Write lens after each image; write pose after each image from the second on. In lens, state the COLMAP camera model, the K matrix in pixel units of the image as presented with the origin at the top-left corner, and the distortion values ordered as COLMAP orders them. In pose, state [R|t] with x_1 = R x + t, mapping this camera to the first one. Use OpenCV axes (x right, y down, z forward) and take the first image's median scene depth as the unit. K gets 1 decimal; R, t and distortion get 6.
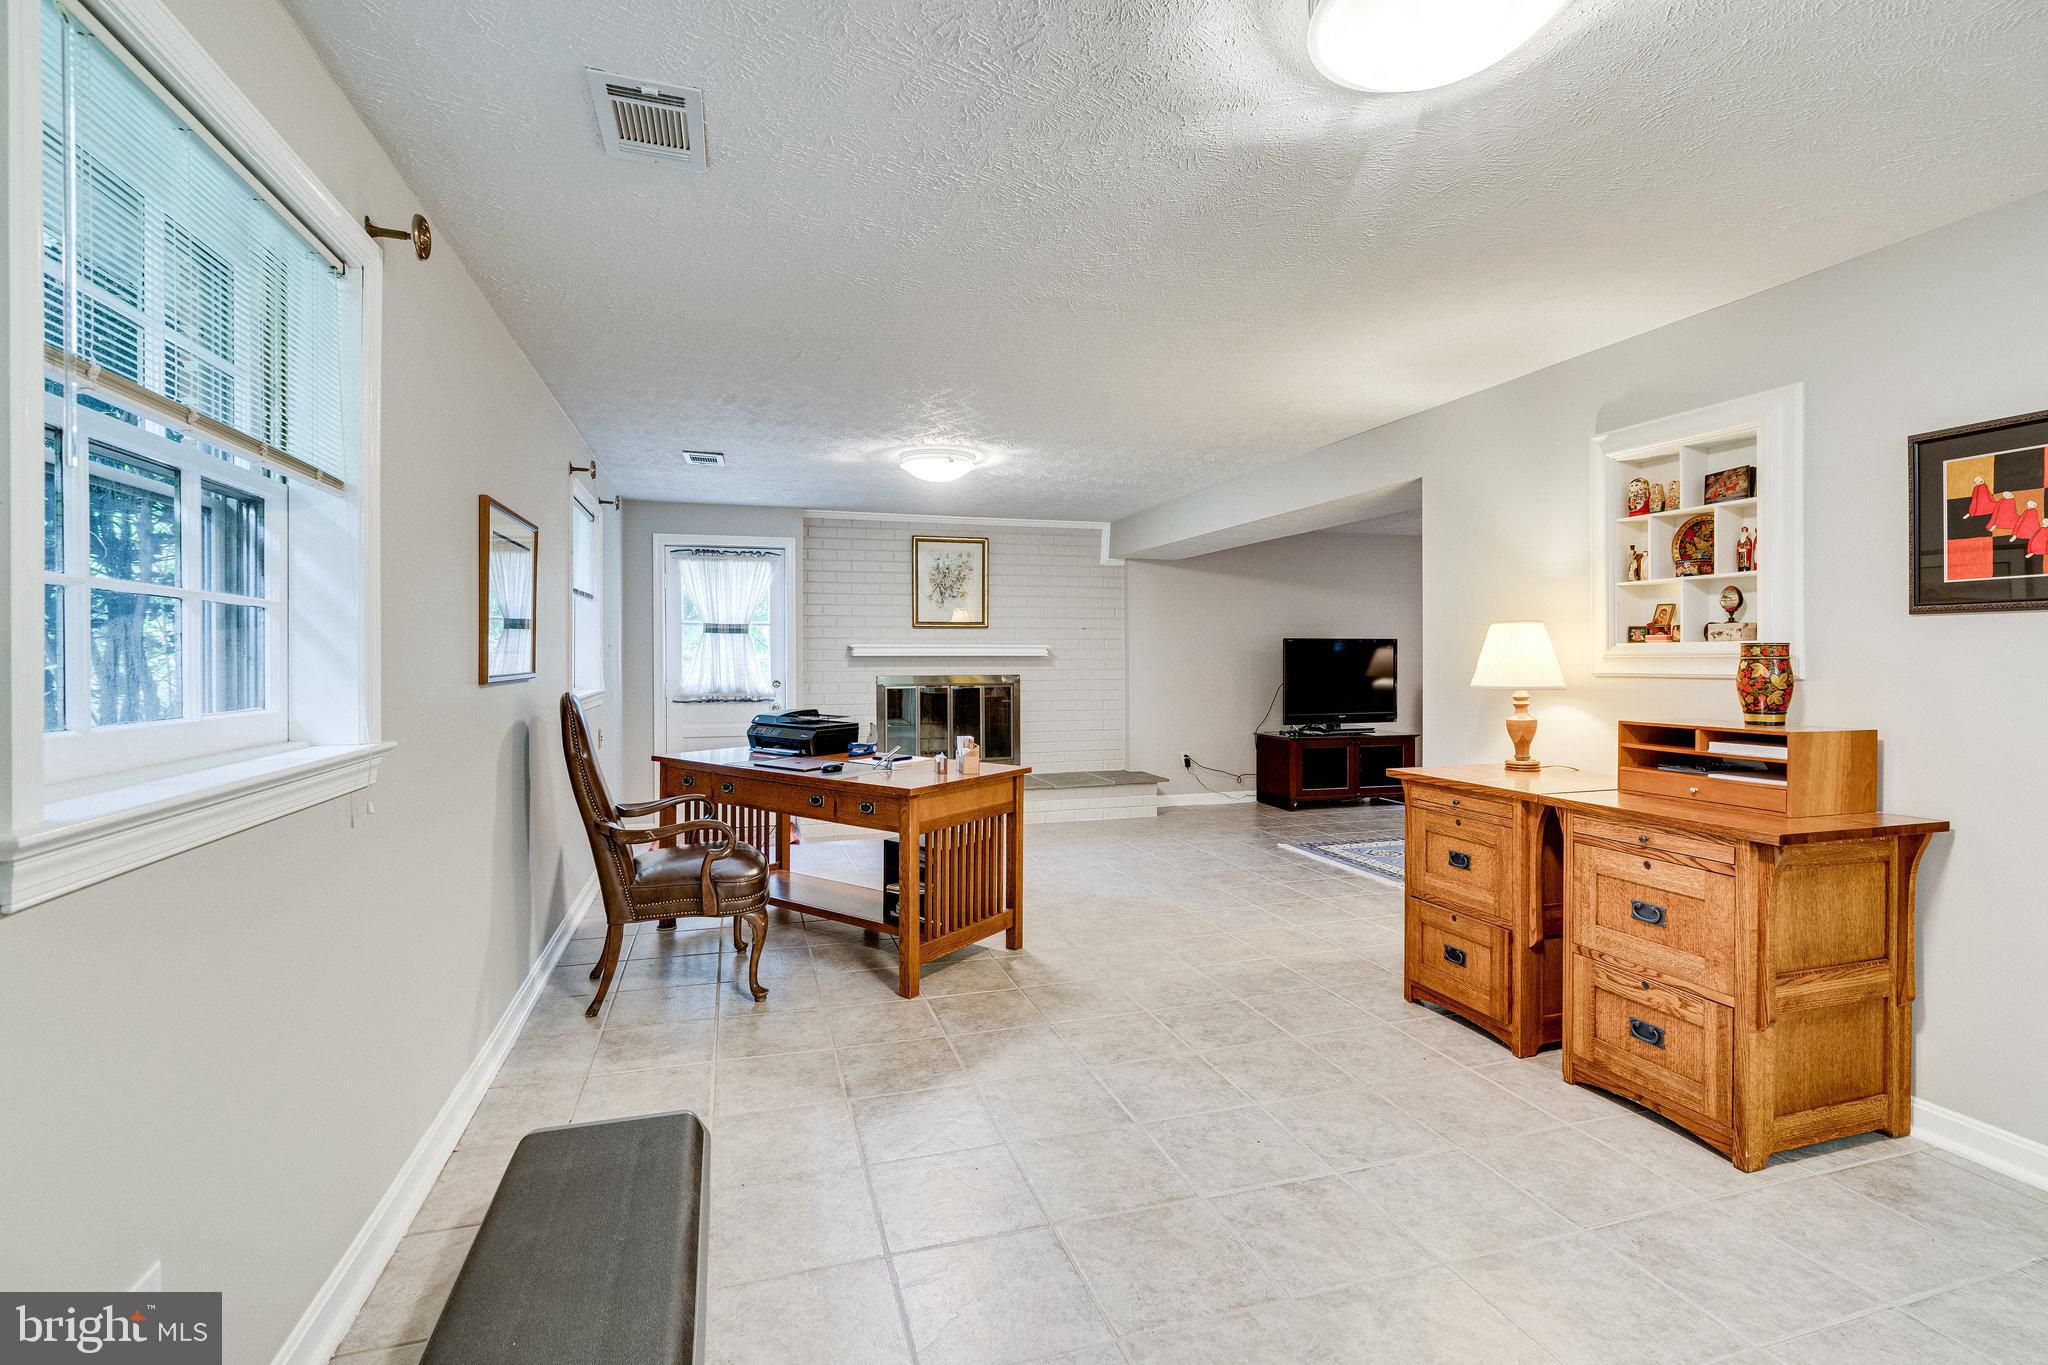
lens RADIAL K [[933.1, 0, 1021.7], [0, 933.1, 663.0], [0, 0, 1]] dist [-0.009324, 0.000506]
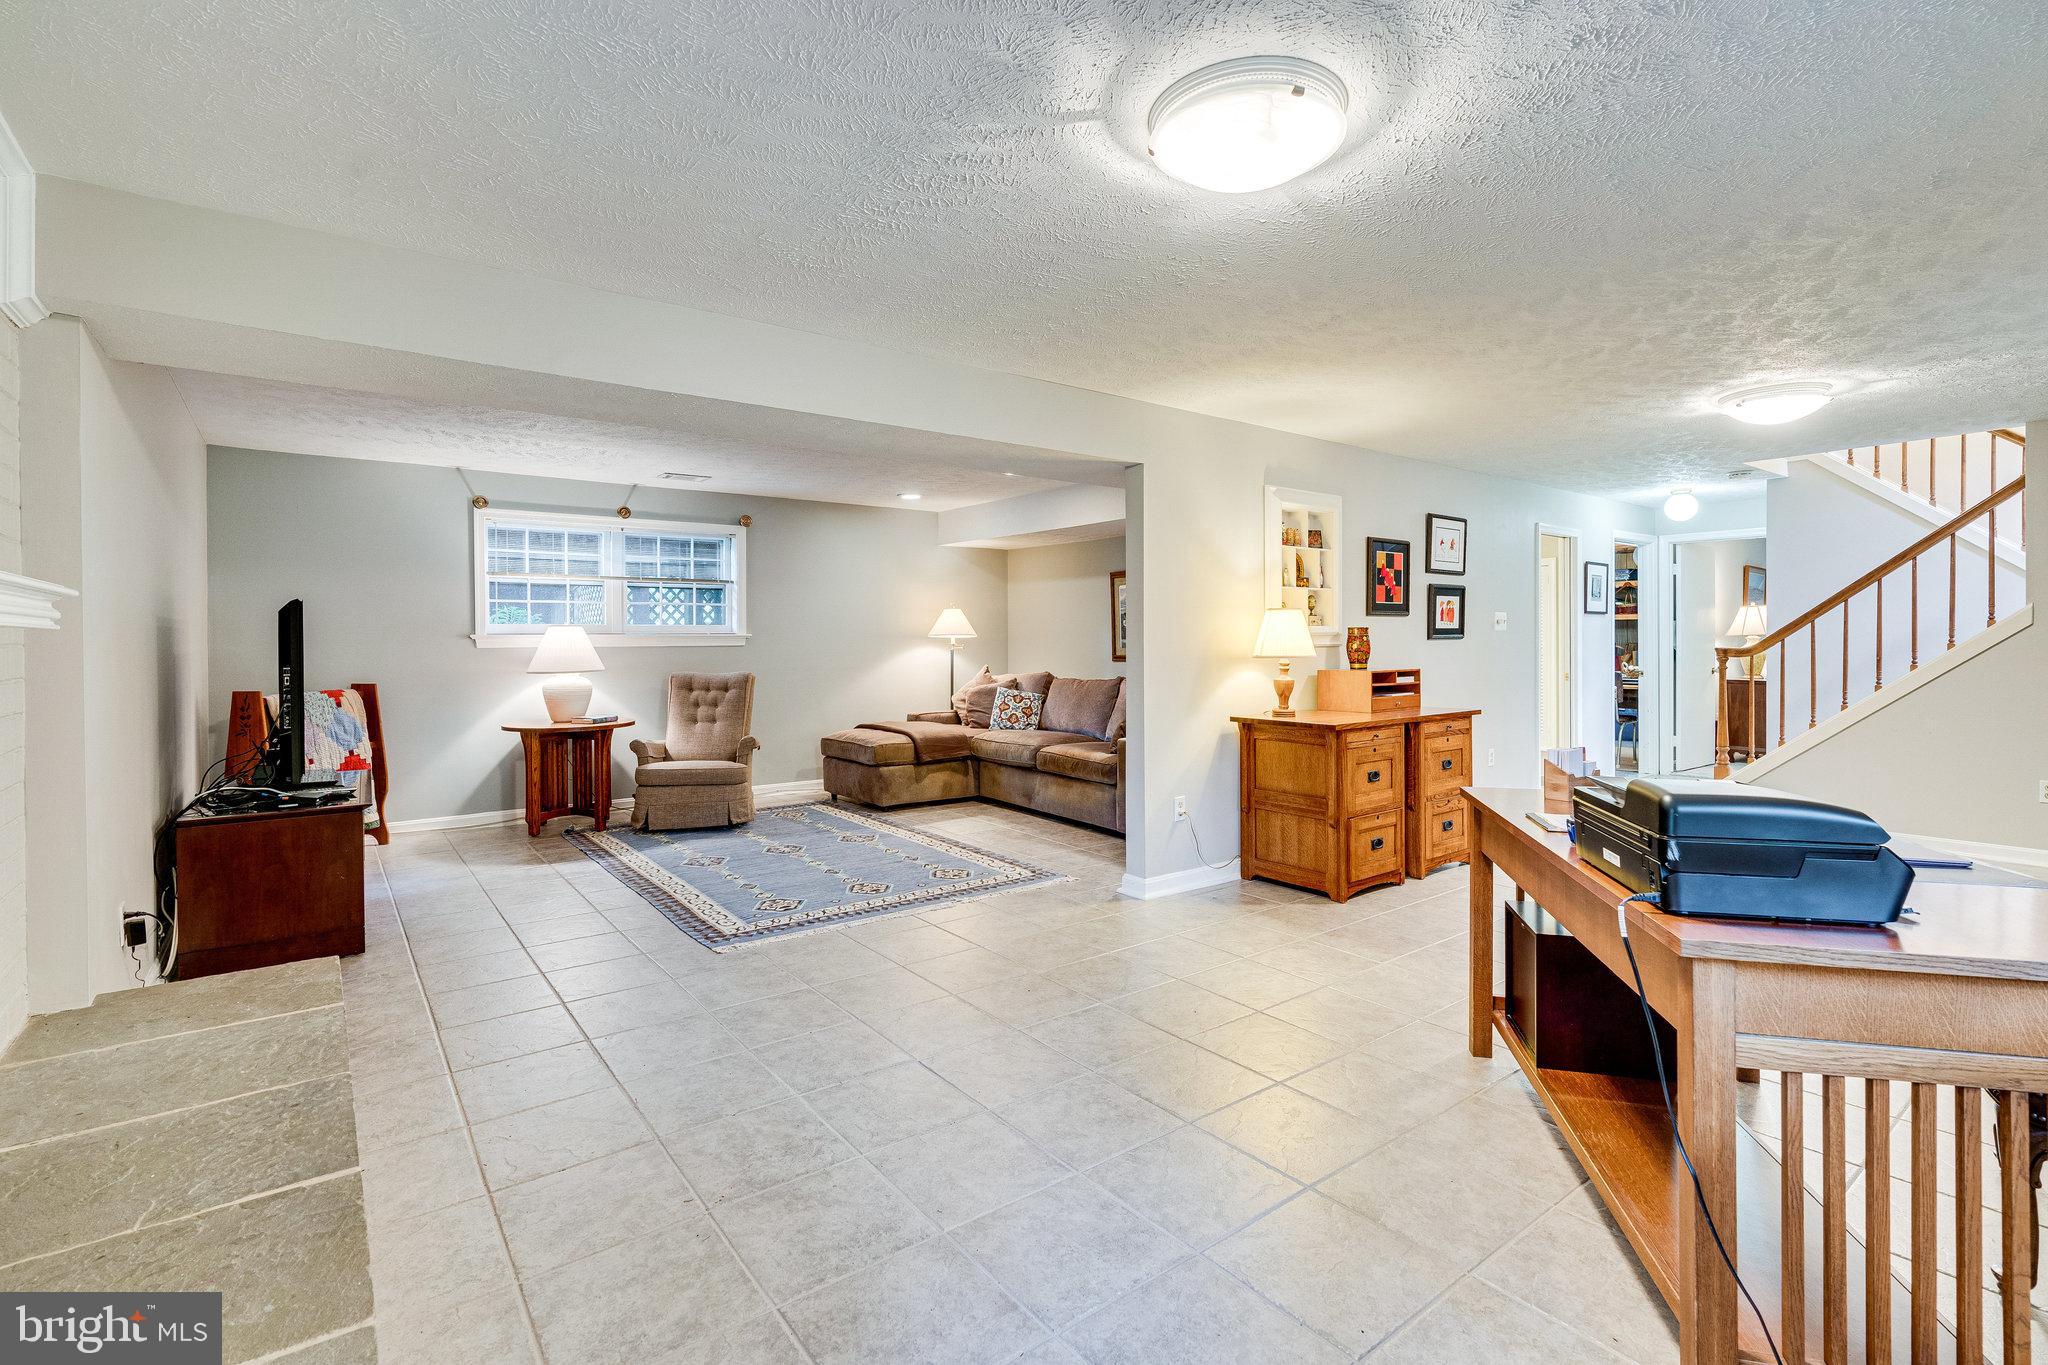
lens RADIAL K [[936.2, 0, 1021.8], [0, 936.2, 635.5], [0, 0, 1]] dist [-0.001805, 0.000045]
pose [[-0.348181, 0.001359, 0.937426, -0.347507], [0.007771, 0.999969, 0.001437, -0.005235], [-0.937395, 0.007785, -0.348181, 1.013797]]
